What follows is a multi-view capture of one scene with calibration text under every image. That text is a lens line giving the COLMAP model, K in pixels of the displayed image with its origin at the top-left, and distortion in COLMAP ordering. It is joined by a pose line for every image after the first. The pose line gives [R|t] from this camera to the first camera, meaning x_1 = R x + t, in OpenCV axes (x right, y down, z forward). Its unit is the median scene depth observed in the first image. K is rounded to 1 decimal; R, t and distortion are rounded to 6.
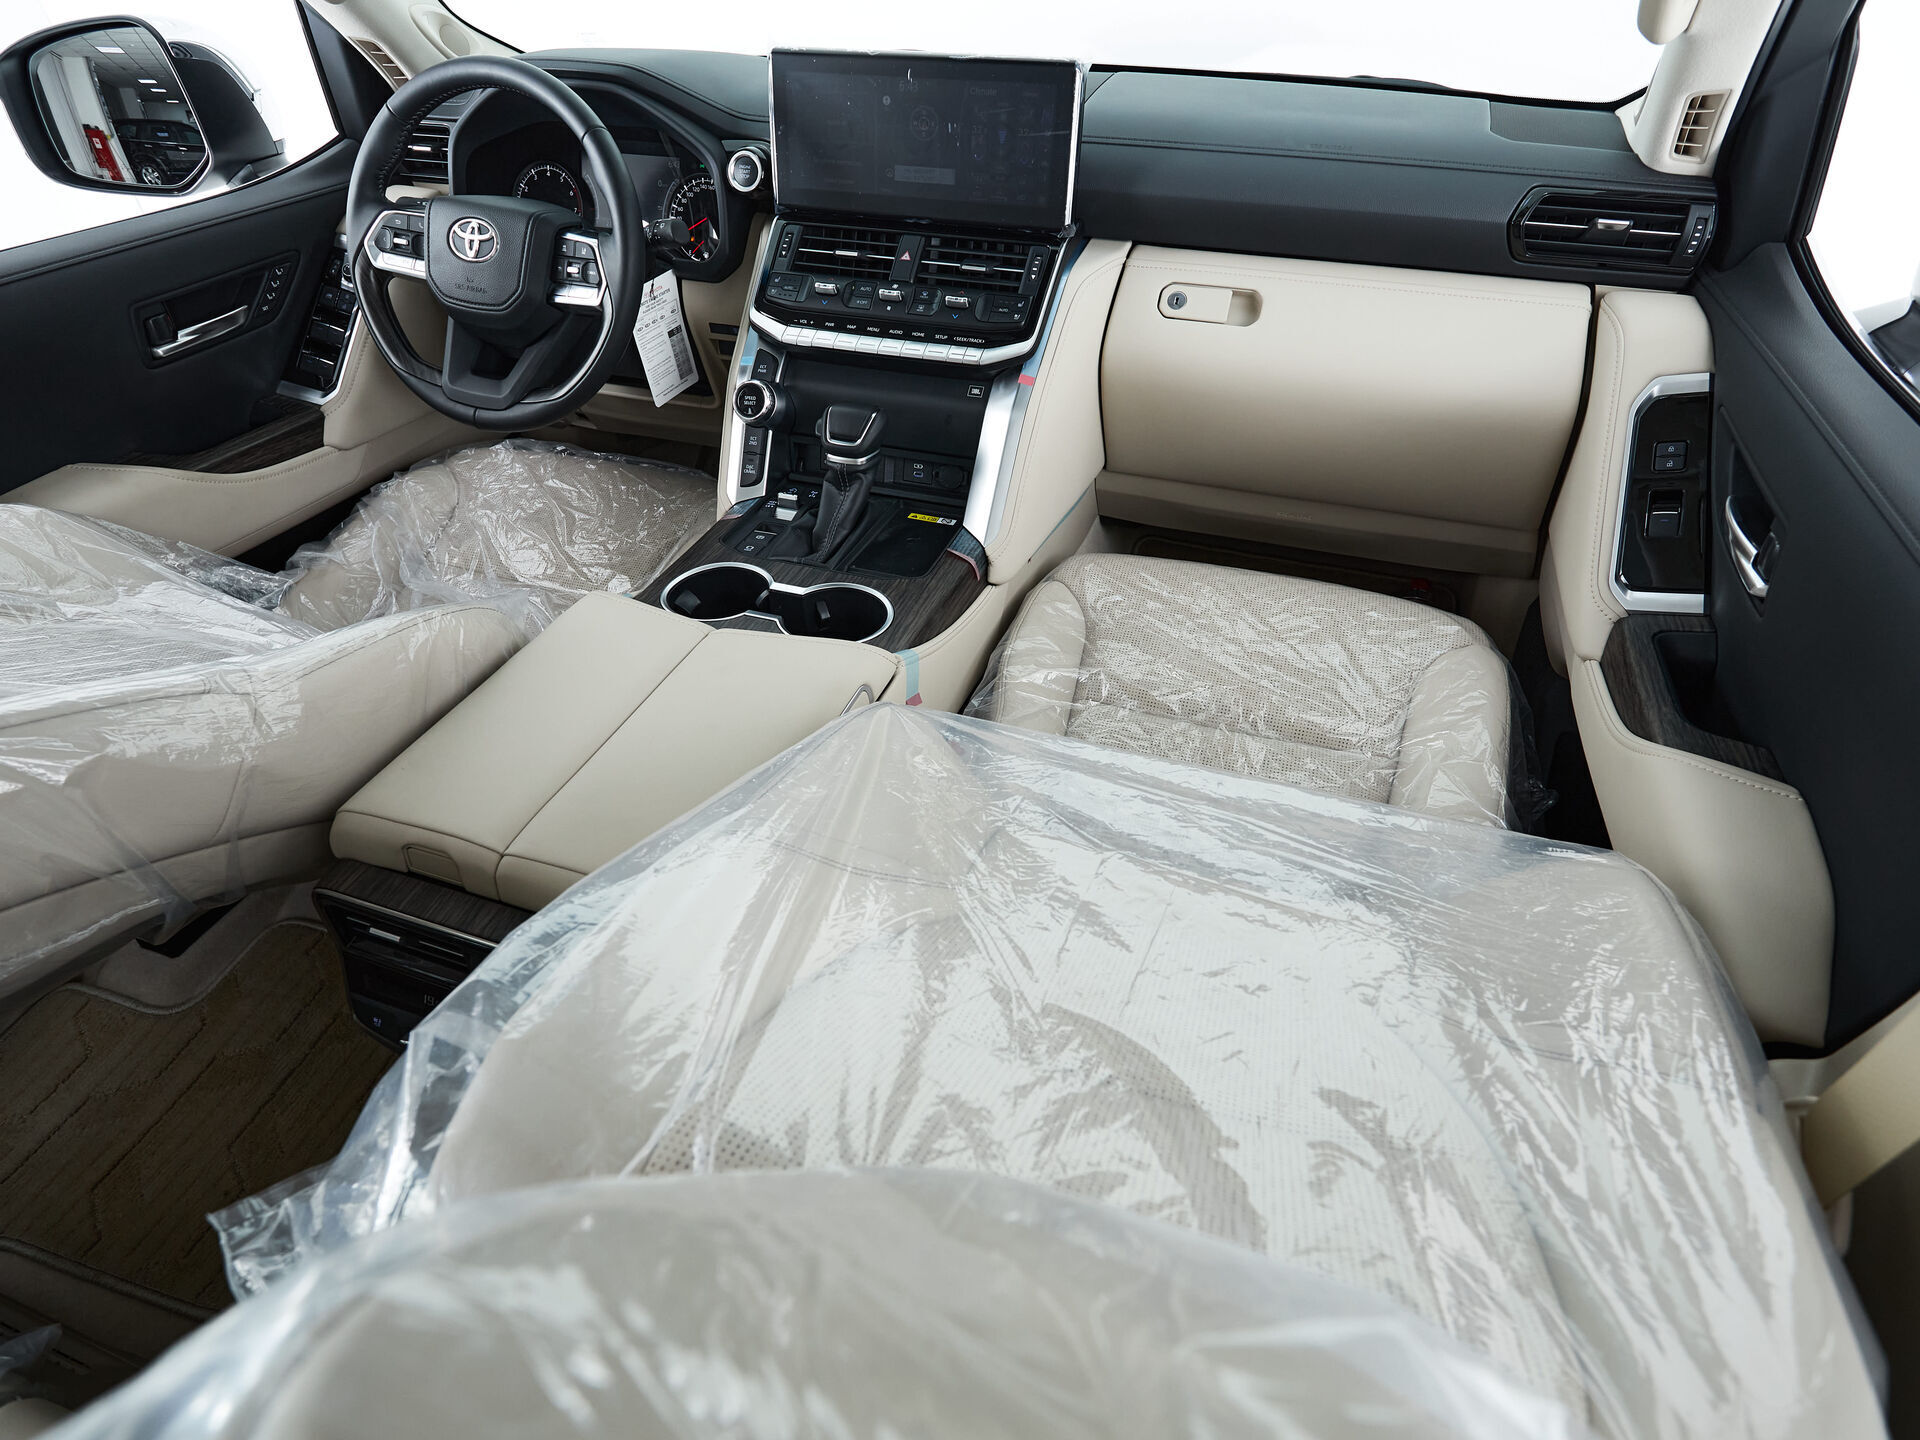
lens RADIAL K [[1049.8, 0, 960.0], [0, 1049.8, 720.0], [0, 0, 1]] dist [-0.001325, -0.000750]
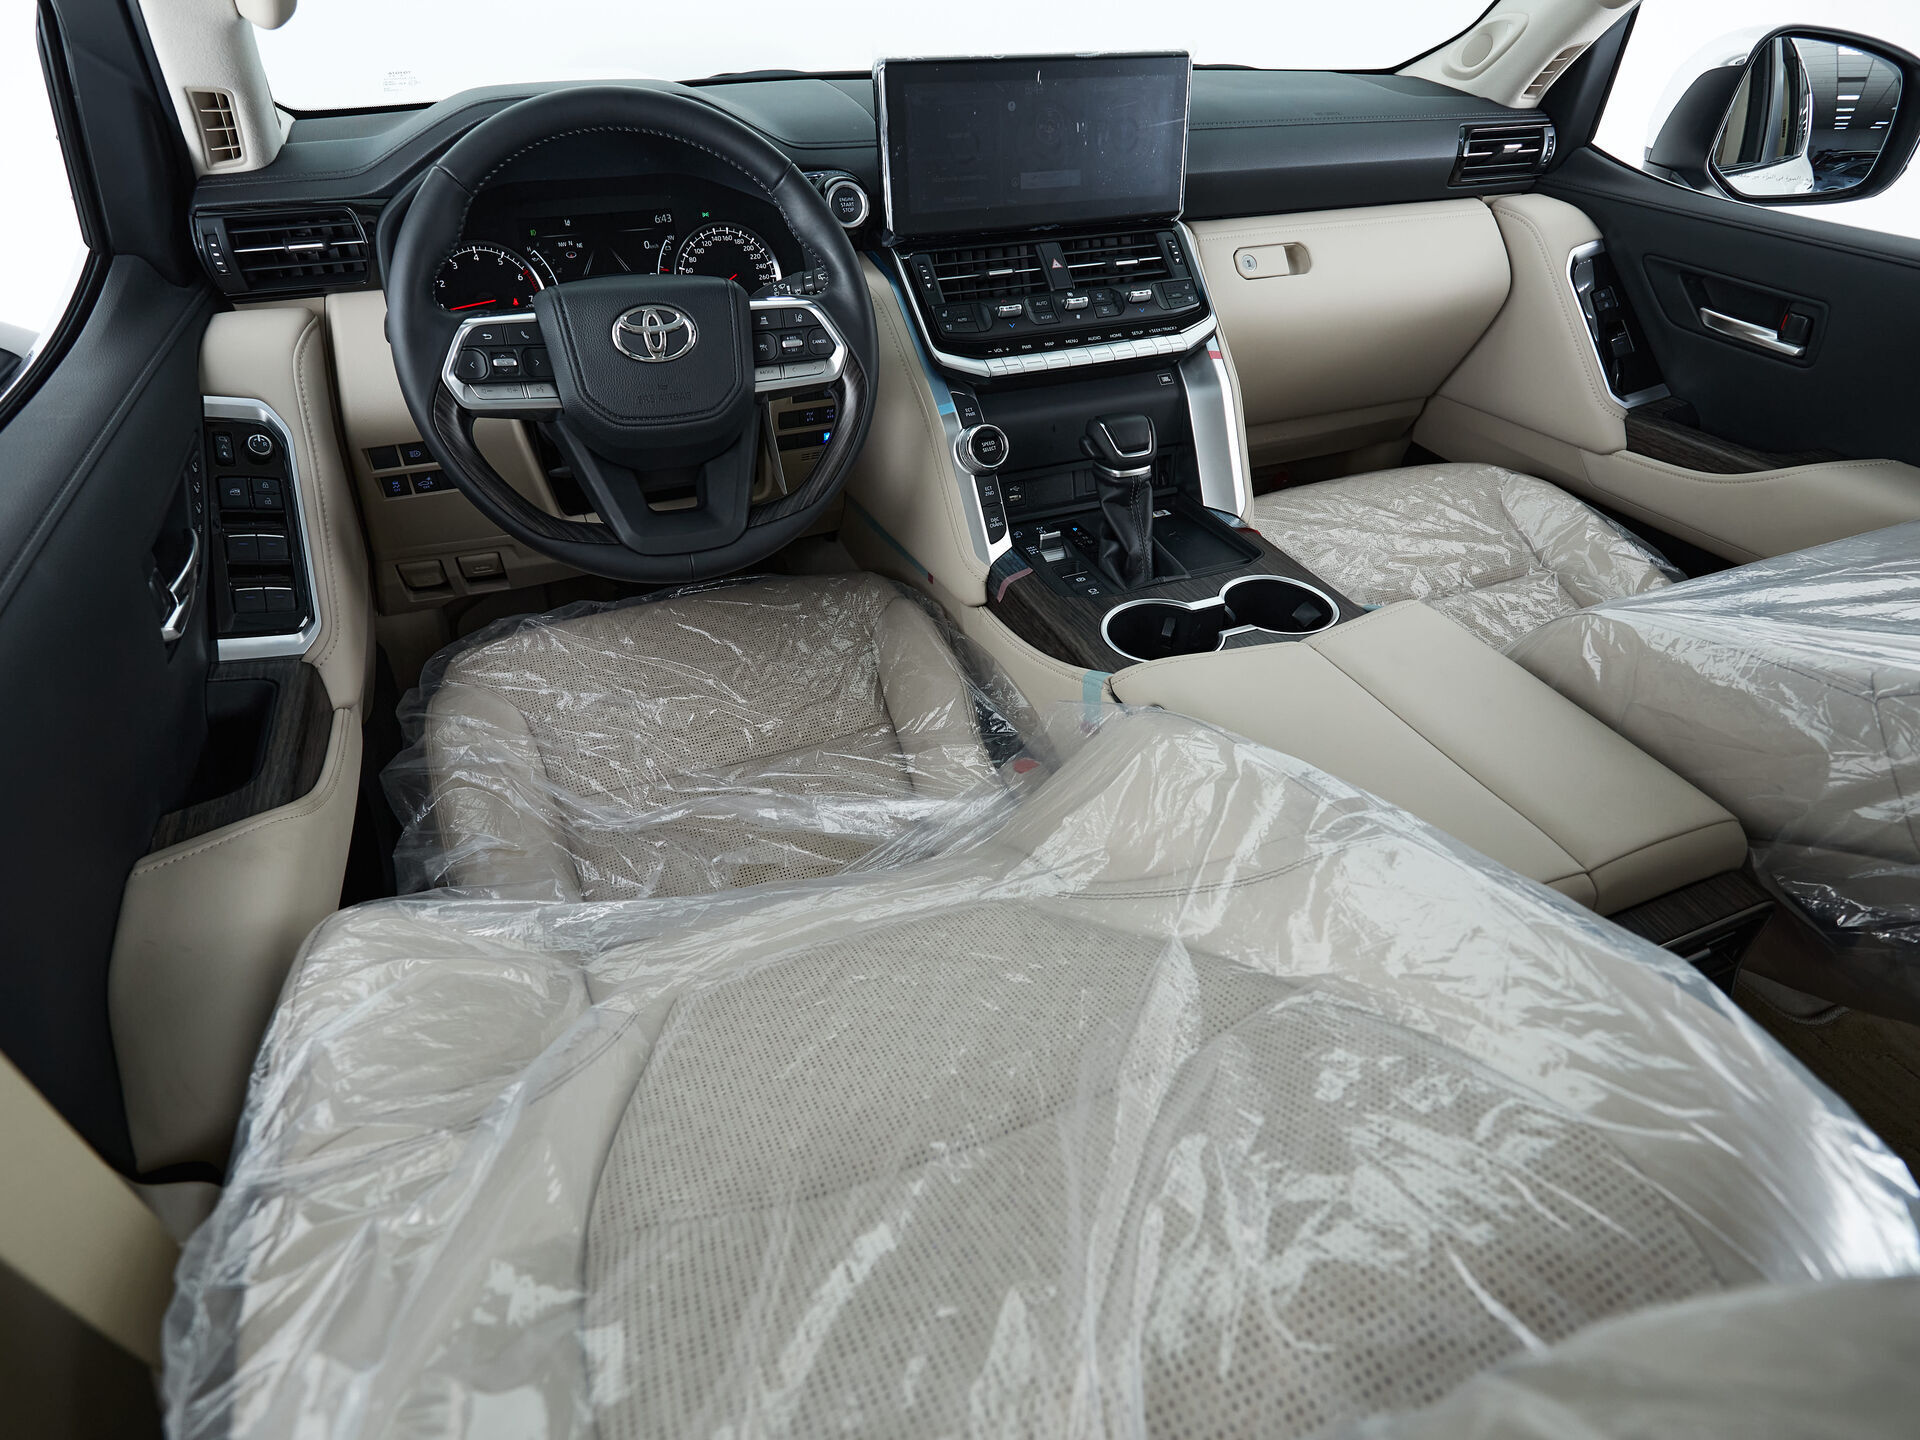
lens RADIAL K [[1049.8, 0, 960.0], [0, 1049.8, 720.0], [0, 0, 1]] dist [-0.001325, -0.000750]
pose [[0.741395, -0.392708, 0.544164, -0.809081], [0.408323, 0.907497, 0.098596, -0.194628], [-0.532546, 0.149096, 0.833166, 0.309311]]
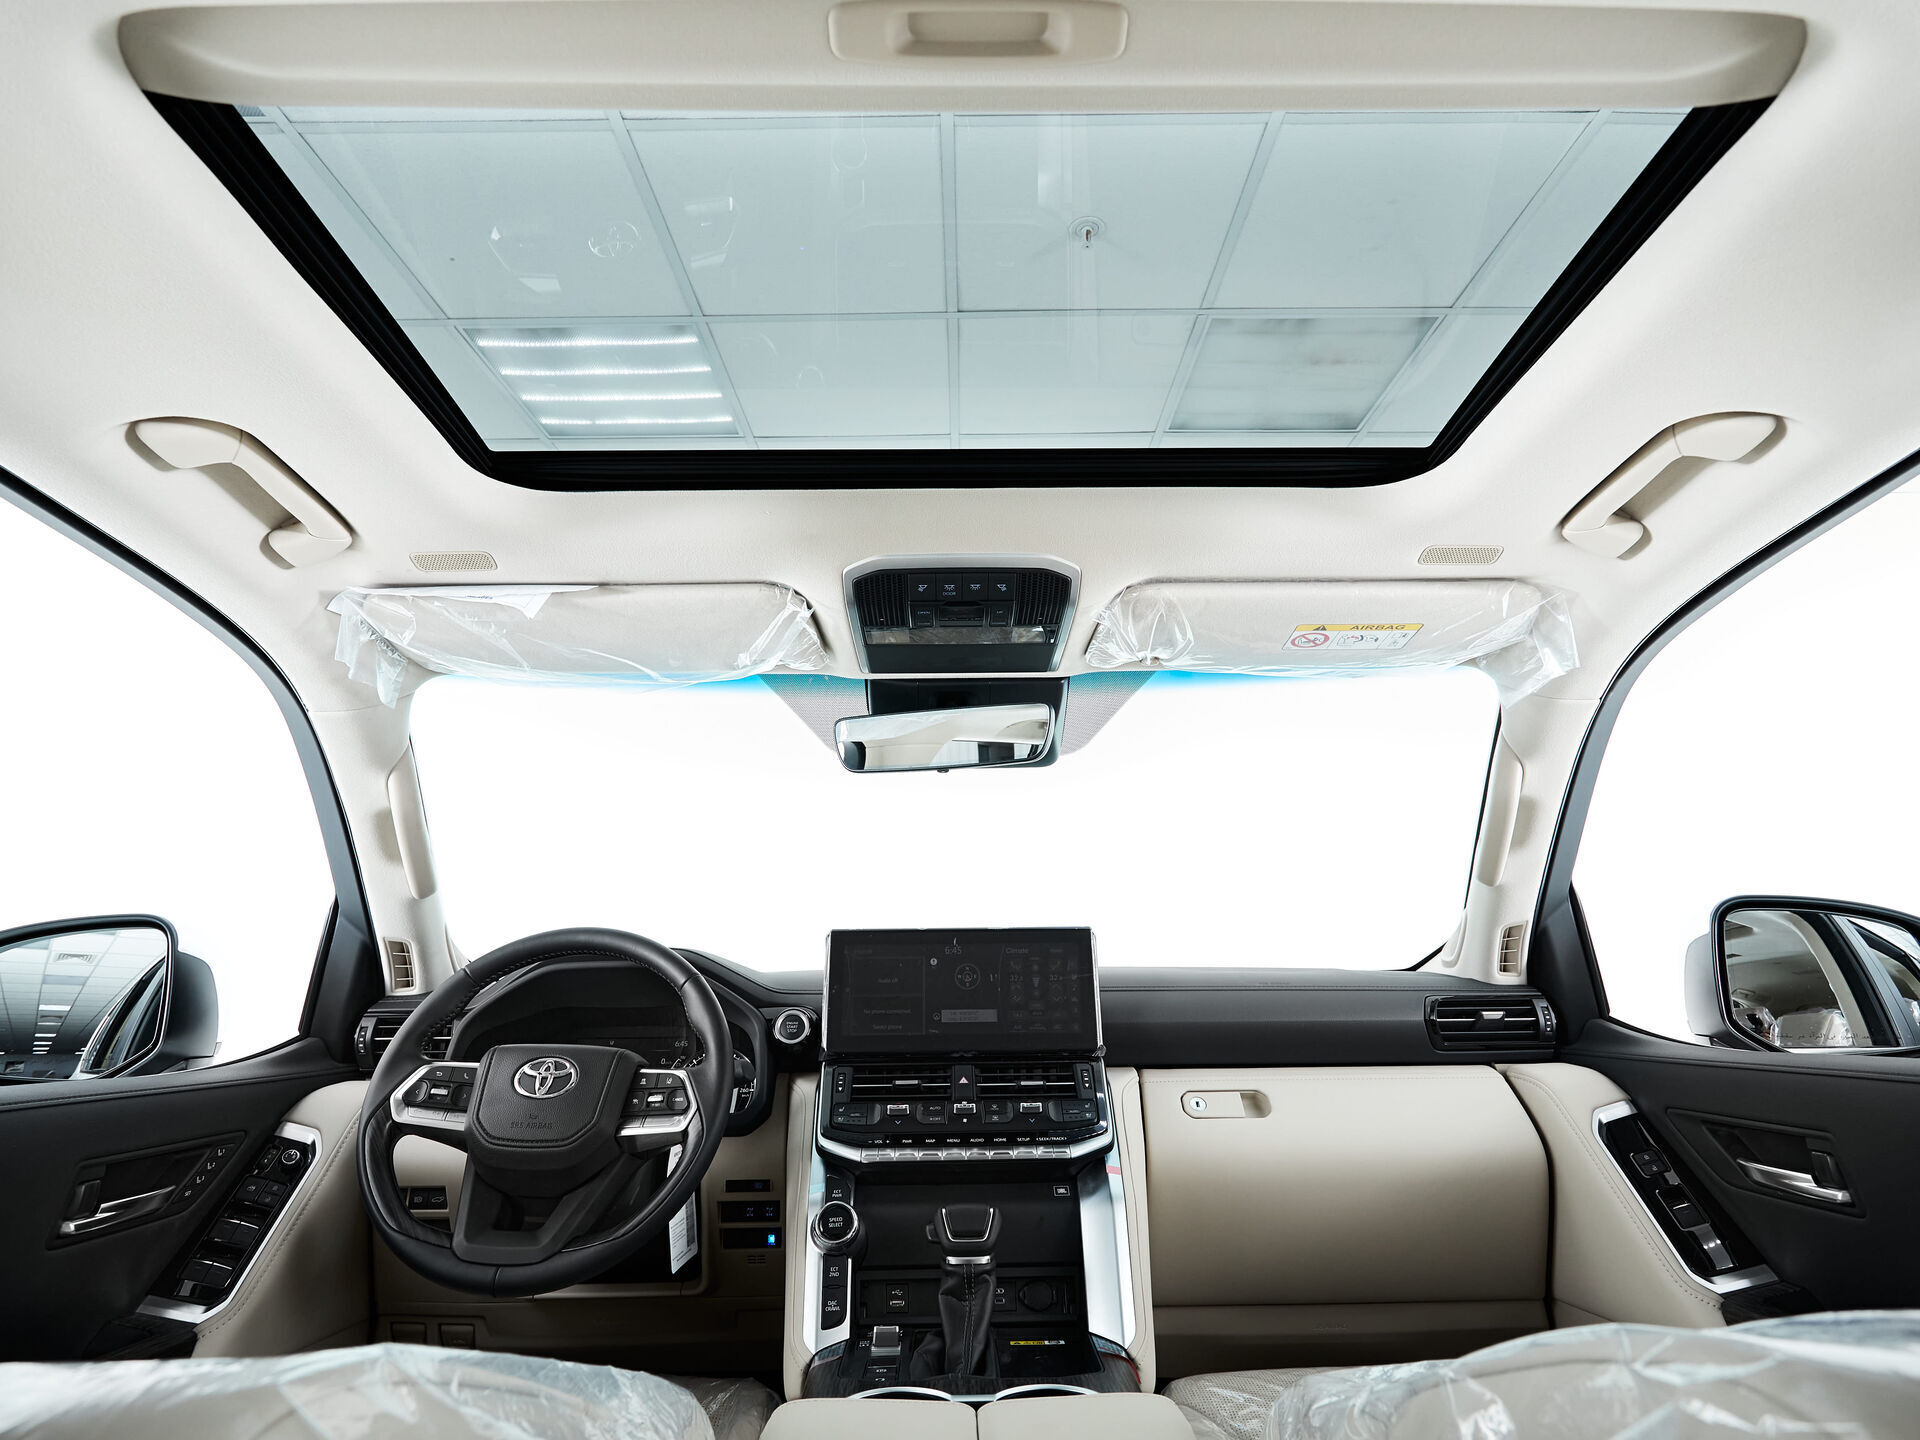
lens RADIAL K [[1049.8, 0, 960.0], [0, 1049.8, 720.0], [0, 0, 1]] dist [-0.001325, -0.000750]
pose [[0.939988, 0.081935, 0.331224, -0.449763], [0.219240, 0.598795, -0.770310, 0.174442], [-0.261451, 0.796700, 0.544897, 0.108265]]
